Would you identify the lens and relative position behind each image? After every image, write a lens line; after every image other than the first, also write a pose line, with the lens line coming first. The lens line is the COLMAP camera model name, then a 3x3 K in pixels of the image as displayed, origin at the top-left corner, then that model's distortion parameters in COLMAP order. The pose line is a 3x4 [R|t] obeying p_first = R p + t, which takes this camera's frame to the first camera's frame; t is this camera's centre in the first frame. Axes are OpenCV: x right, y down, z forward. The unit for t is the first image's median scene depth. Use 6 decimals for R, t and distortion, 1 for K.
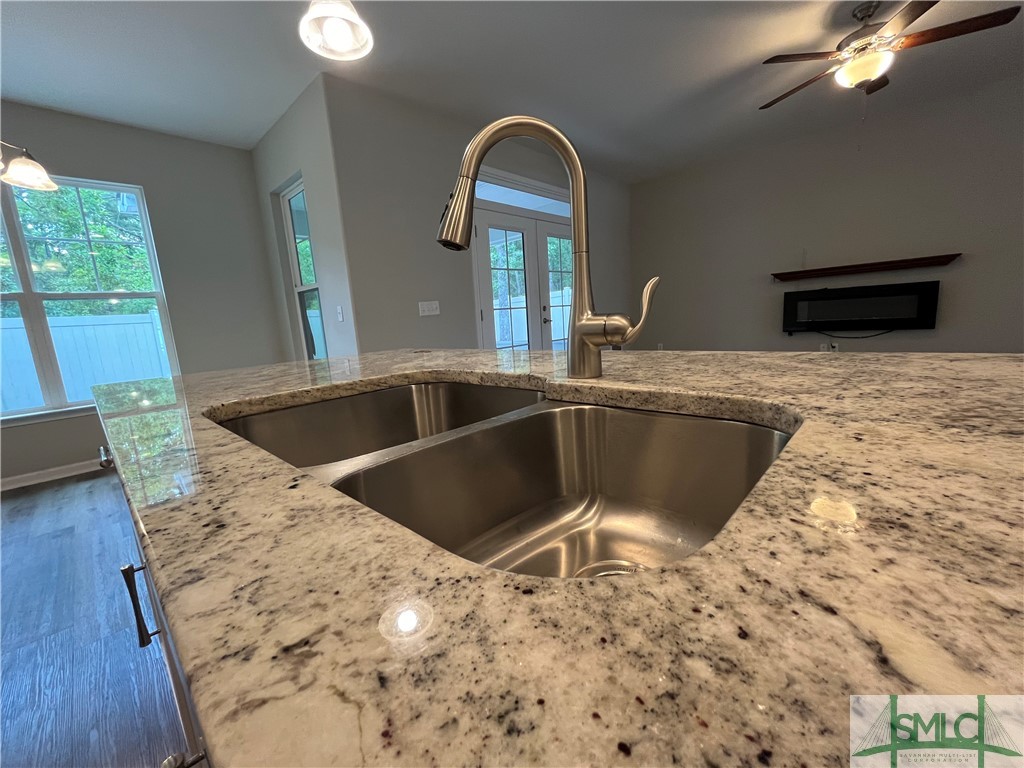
lens RADIAL K [[412.1, 0, 507.9], [0, 412.1, 385.5], [0, 0, 1]] dist [-0.002587, 0.000444]
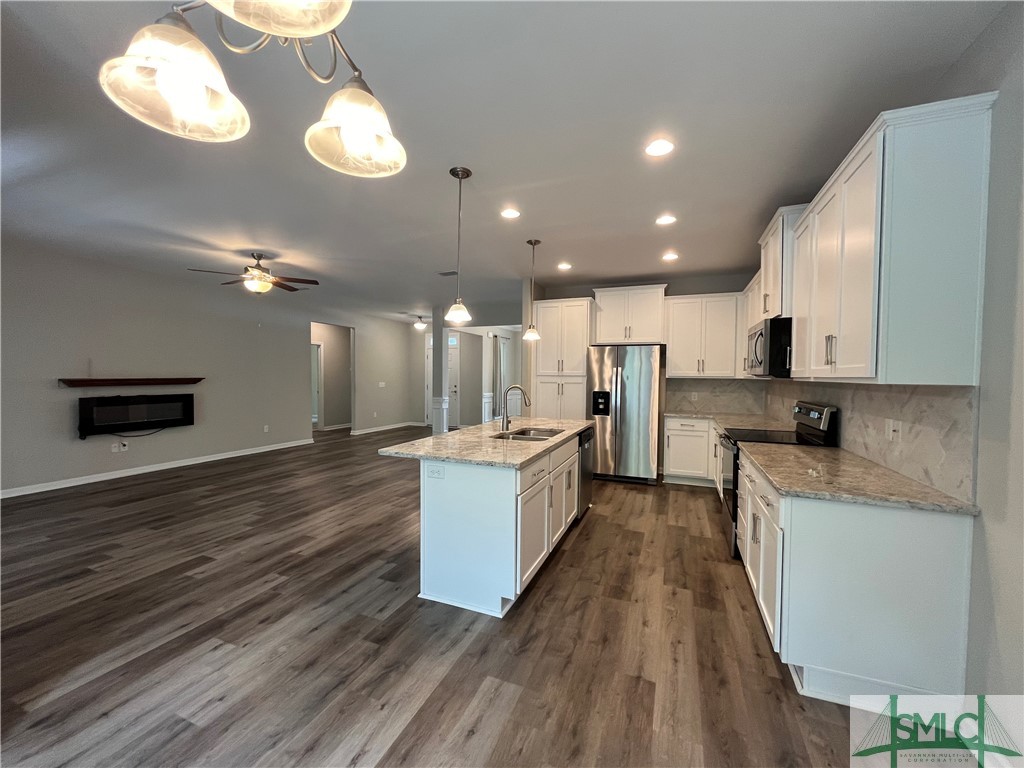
lens RADIAL K [[412.1, 0, 506.5], [0, 412.1, 388.4], [0, 0, 1]] dist [-0.002587, 0.000444]
pose [[-0.358009, 0.032777, 0.933142, -0.783503], [0.171580, 0.984675, 0.031241, -0.118796], [-0.917818, 0.171293, -0.358147, 0.464778]]
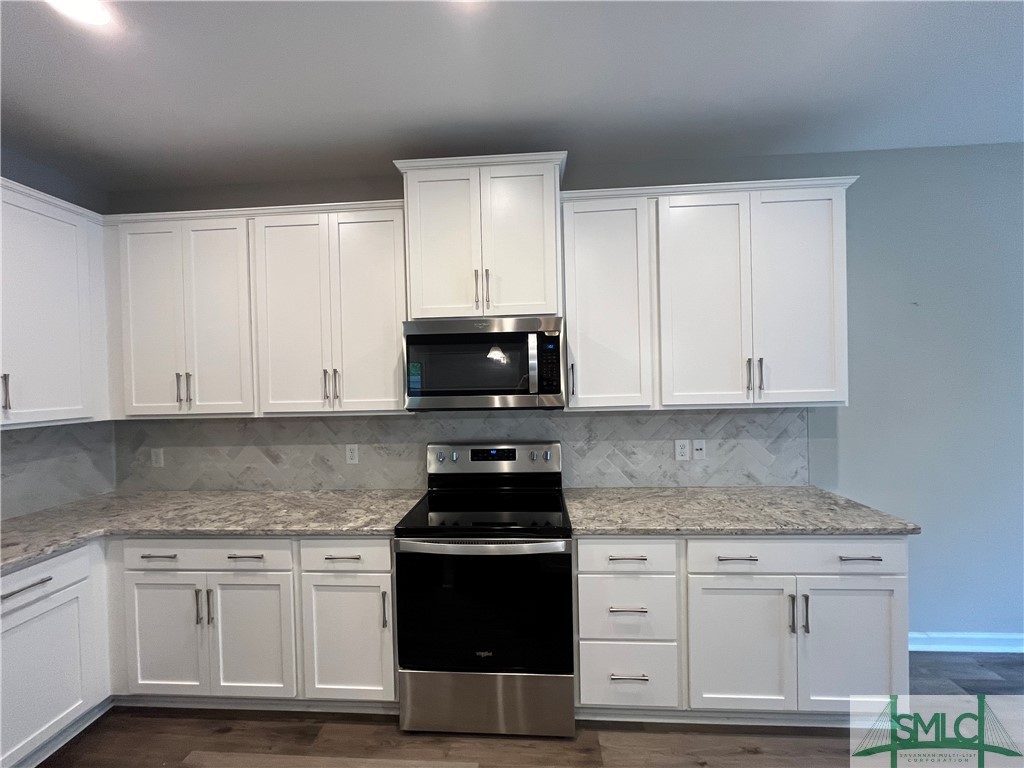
lens RADIAL K [[412.1, 0, 508.5], [0, 412.1, 385.2], [0, 0, 1]] dist [-0.002587, 0.000444]
pose [[-0.763897, 0.092853, -0.638624, 0.087533], [-0.033078, 0.982660, 0.182440, -0.145660], [0.644490, 0.160489, -0.747580, 0.069905]]
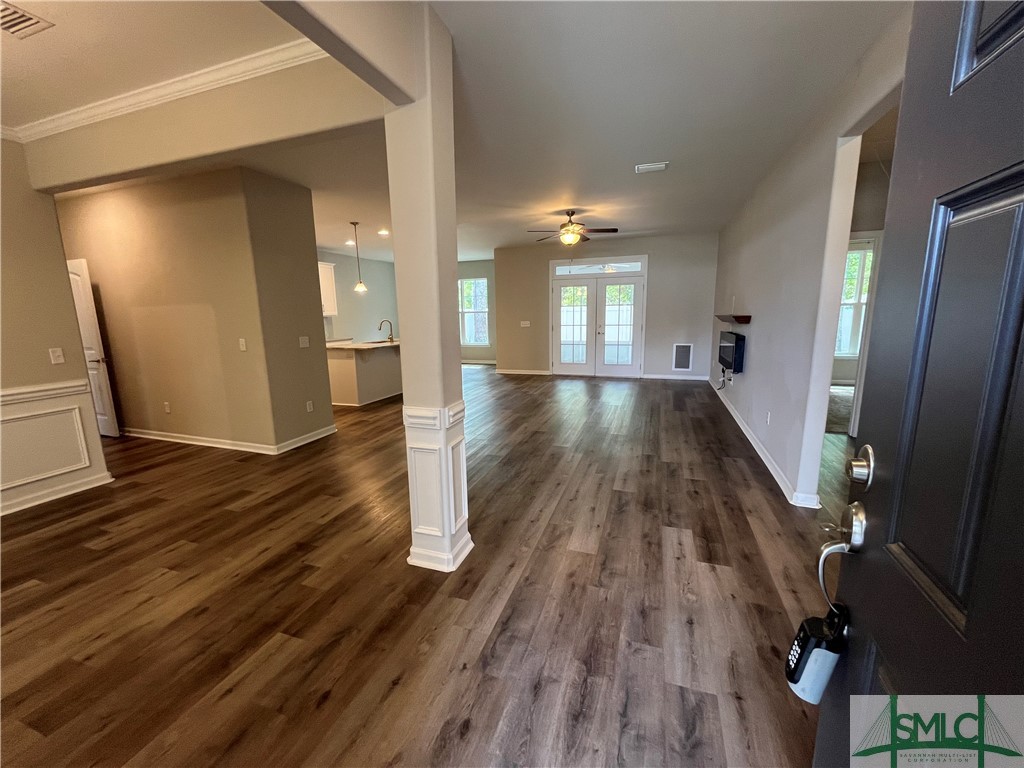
lens RADIAL K [[412.1, 0, 511.2], [0, 412.1, 384.9], [0, 0, 1]] dist [-0.002587, 0.000444]
pose [[0.409660, 0.216695, -0.886128, 1.856518], [-0.163244, 0.973111, 0.162497, -0.197065], [0.897513, 0.078087, 0.434019, -0.122886]]
